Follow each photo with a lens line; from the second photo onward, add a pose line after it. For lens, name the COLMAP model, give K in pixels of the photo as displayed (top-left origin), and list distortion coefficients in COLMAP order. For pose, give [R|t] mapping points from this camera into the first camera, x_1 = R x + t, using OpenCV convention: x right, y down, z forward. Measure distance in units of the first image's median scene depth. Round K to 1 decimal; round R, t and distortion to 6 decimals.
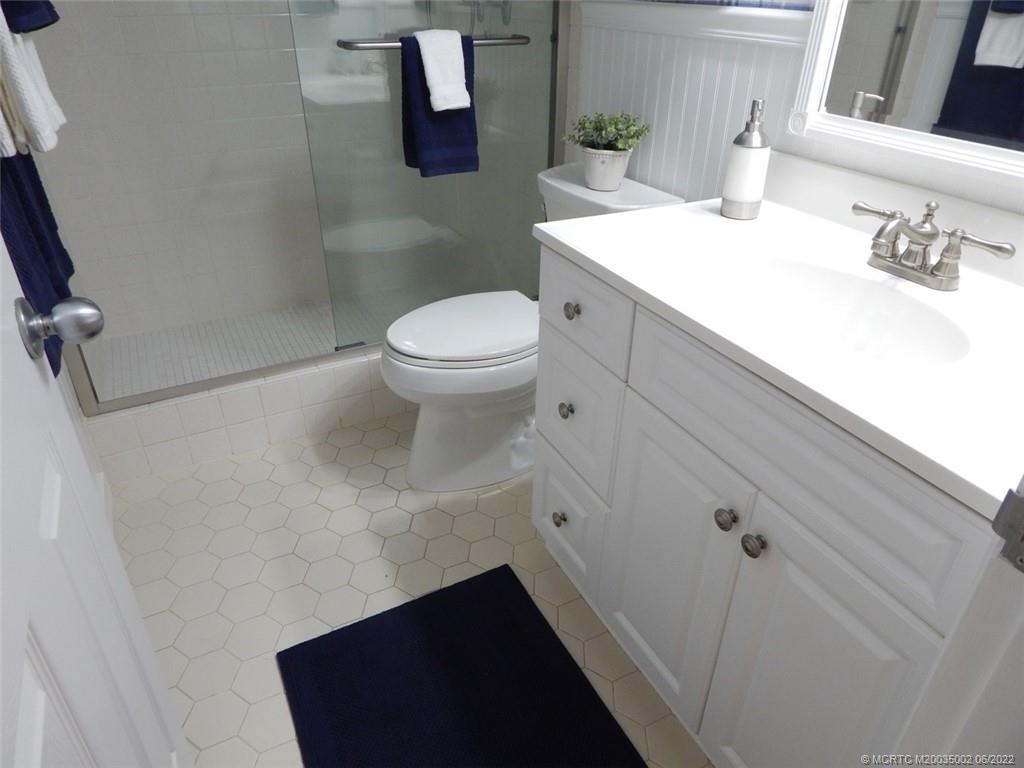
lens RADIAL K [[685.5, 0, 513.8], [0, 685.5, 381.3], [0, 0, 1]] dist [0.017318, -0.014150]
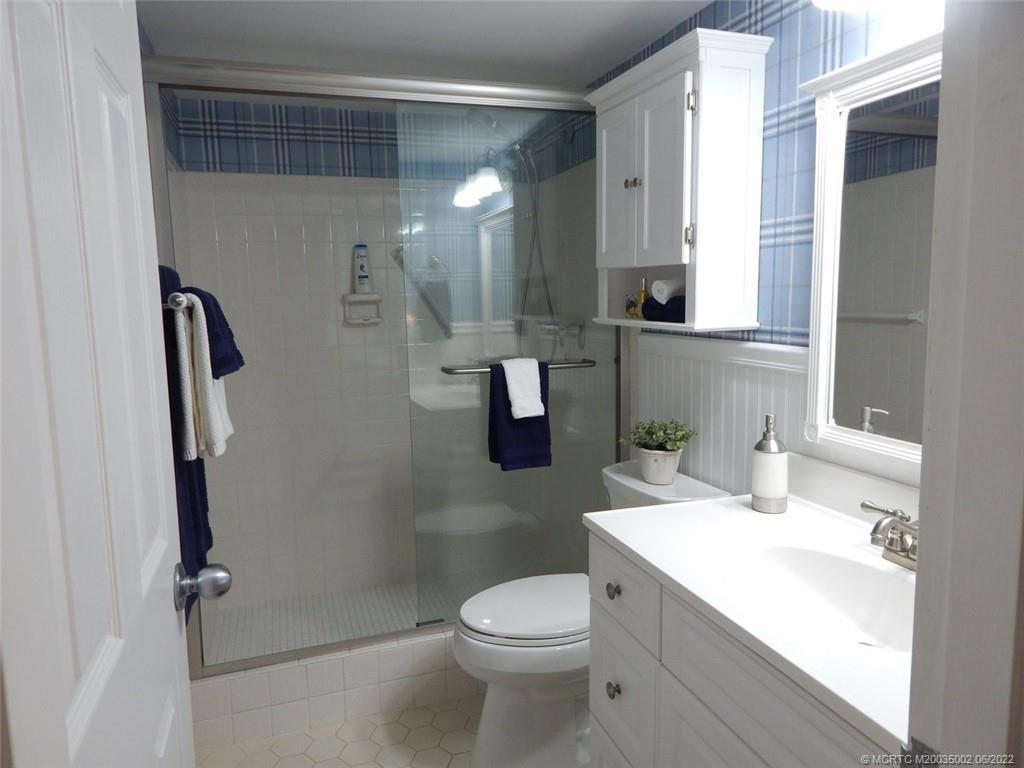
lens RADIAL K [[685.5, 0, 513.8], [0, 685.5, 377.4], [0, 0, 1]] dist [0.017318, -0.014150]
pose [[0.988897, -0.010934, -0.148199, 0.073455], [-0.049515, 0.916055, -0.397983, 0.025478], [0.140110, 0.400903, 0.905343, -0.144839]]
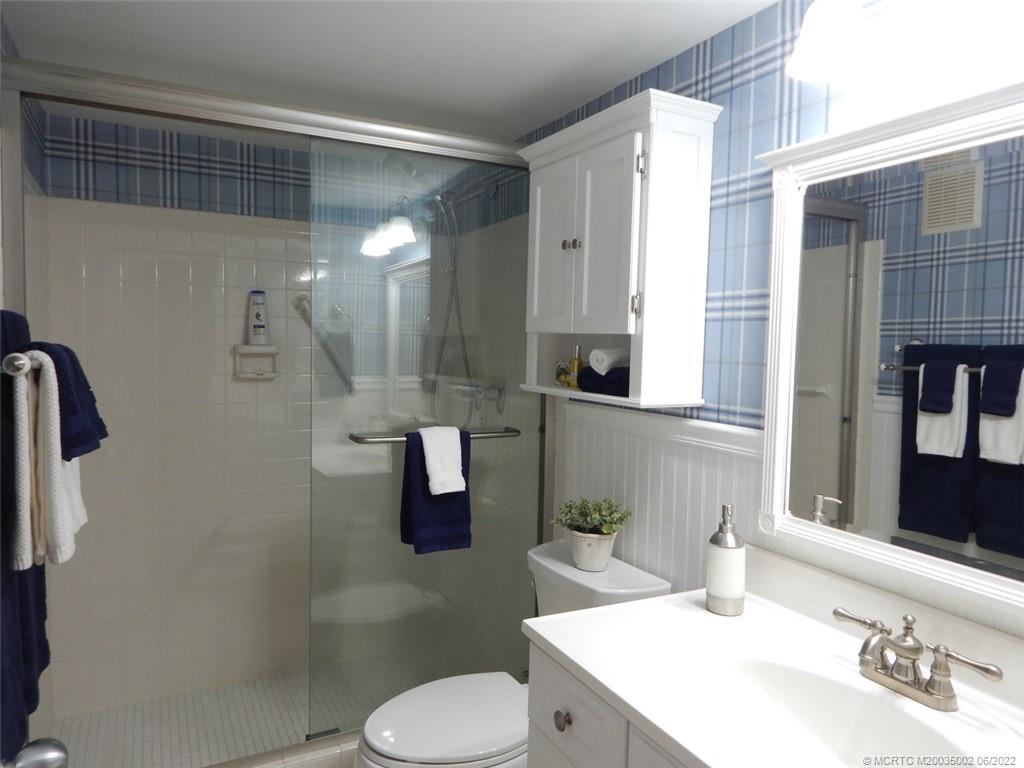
lens RADIAL K [[685.5, 0, 513.7], [0, 685.5, 377.4], [0, 0, 1]] dist [0.017318, -0.014150]
pose [[0.999895, 0.011906, 0.008248, 0.002626], [-0.006660, 0.883625, -0.468148, -0.060089], [-0.012861, 0.468044, 0.883611, -0.048681]]
